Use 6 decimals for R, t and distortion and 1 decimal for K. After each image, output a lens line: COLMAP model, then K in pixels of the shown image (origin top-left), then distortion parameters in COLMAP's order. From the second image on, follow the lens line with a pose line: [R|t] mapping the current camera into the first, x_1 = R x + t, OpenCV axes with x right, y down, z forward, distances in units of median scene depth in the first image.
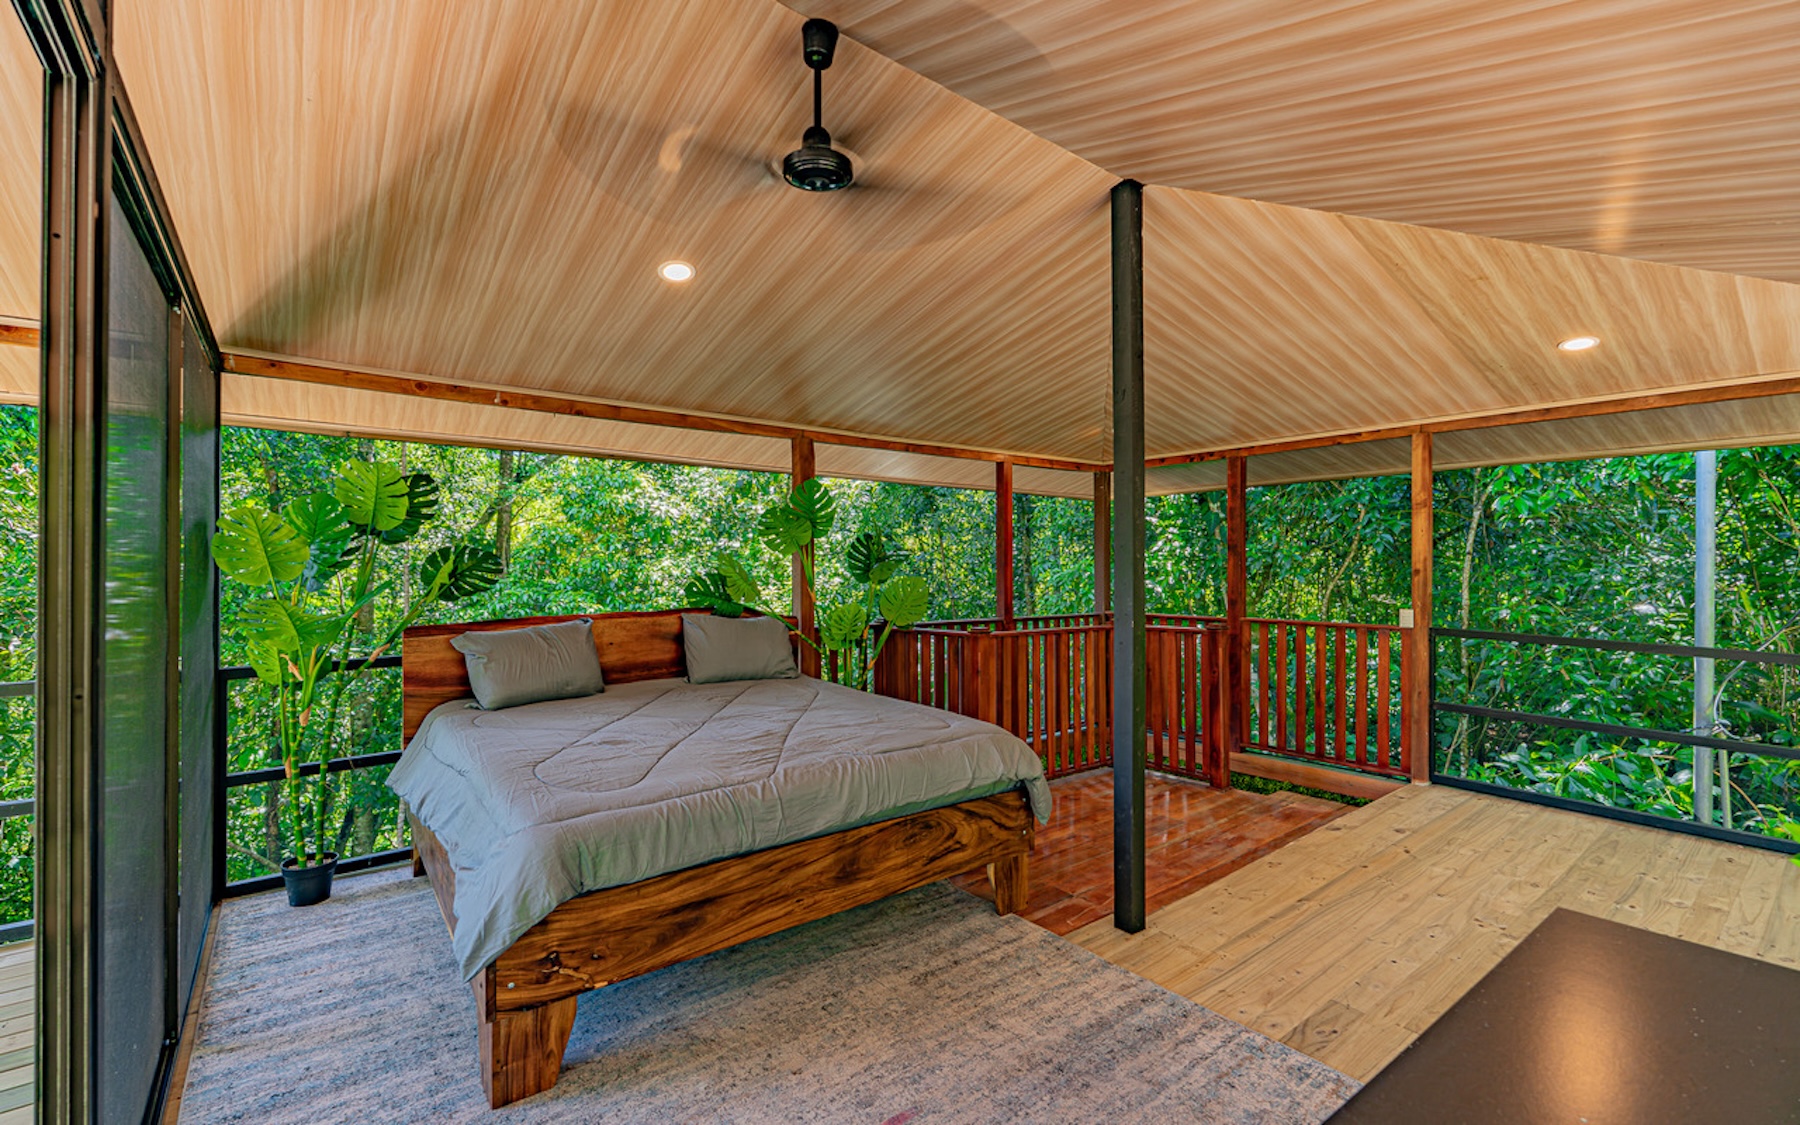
lens RADIAL K [[784.3, 0, 902.3], [0, 784.3, 562.5], [0, 0, 1]] dist [-0.004260, 0.000385]
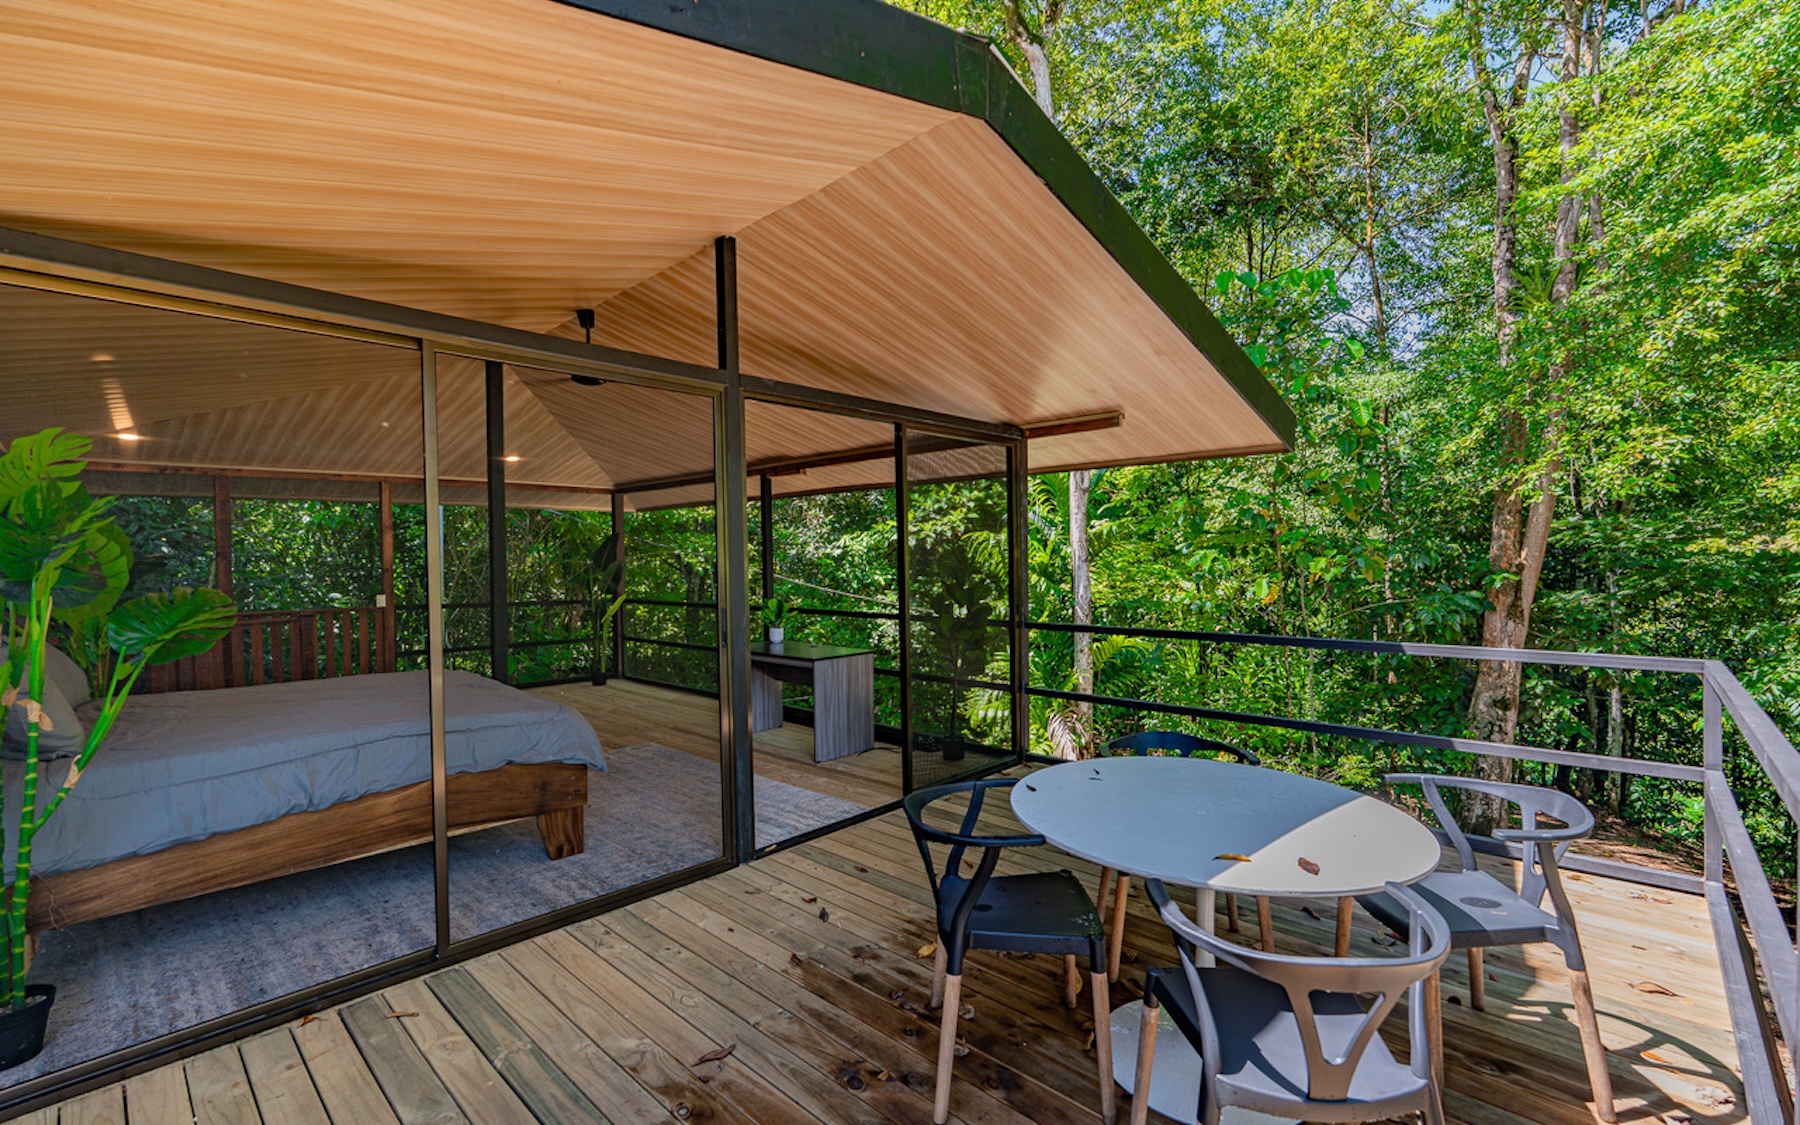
lens RADIAL K [[784.3, 0, 902.2], [0, 784.3, 562.7], [0, 0, 1]] dist [-0.004260, 0.000385]
pose [[-0.135922, -0.006886, 0.990696, -1.670759], [0.018756, 0.999779, 0.009522, -0.001966], [-0.990542, 0.019876, -0.135763, 0.322779]]
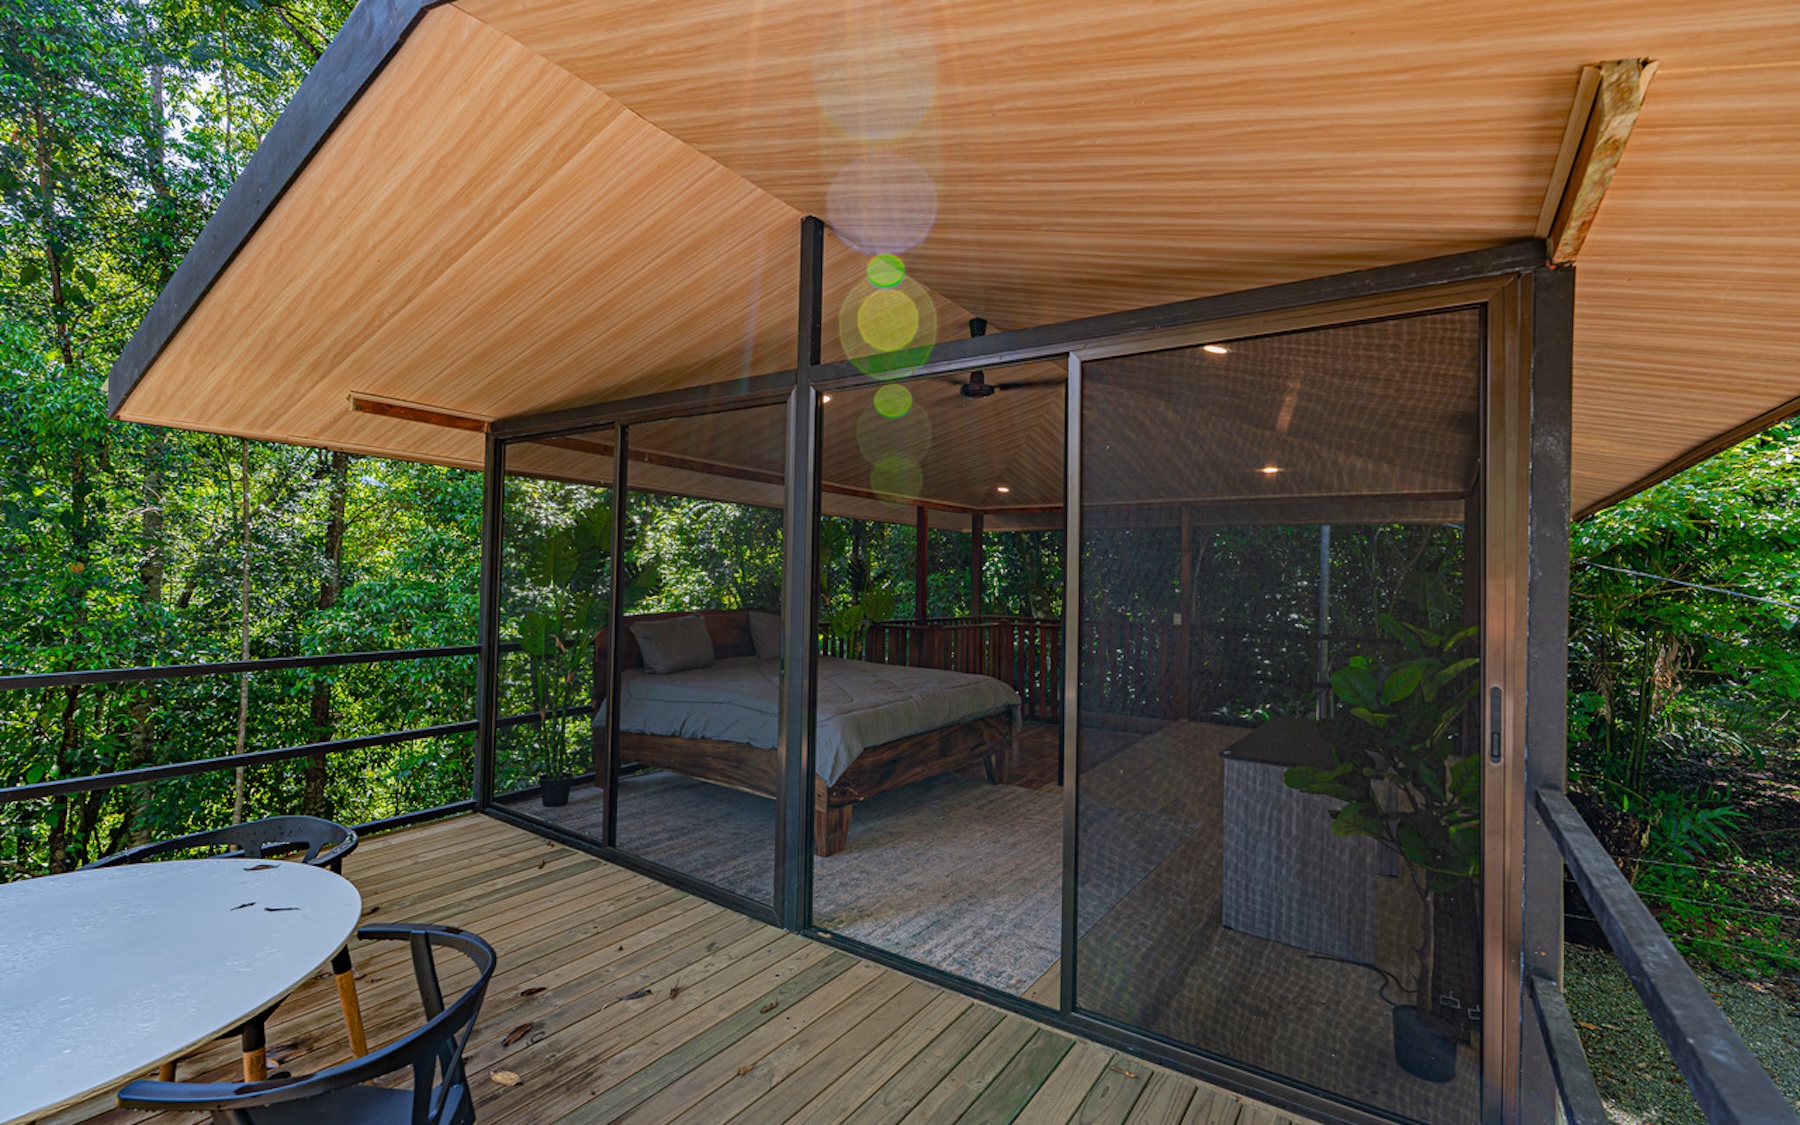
lens RADIAL K [[784.3, 0, 902.3], [0, 784.3, 562.5], [0, 0, 1]] dist [-0.004260, 0.000385]
pose [[0.955122, 0.028814, 0.294808, -0.630685], [-0.025146, 0.999552, -0.016229, -0.010590], [-0.295143, 0.008088, 0.955419, -0.635918]]
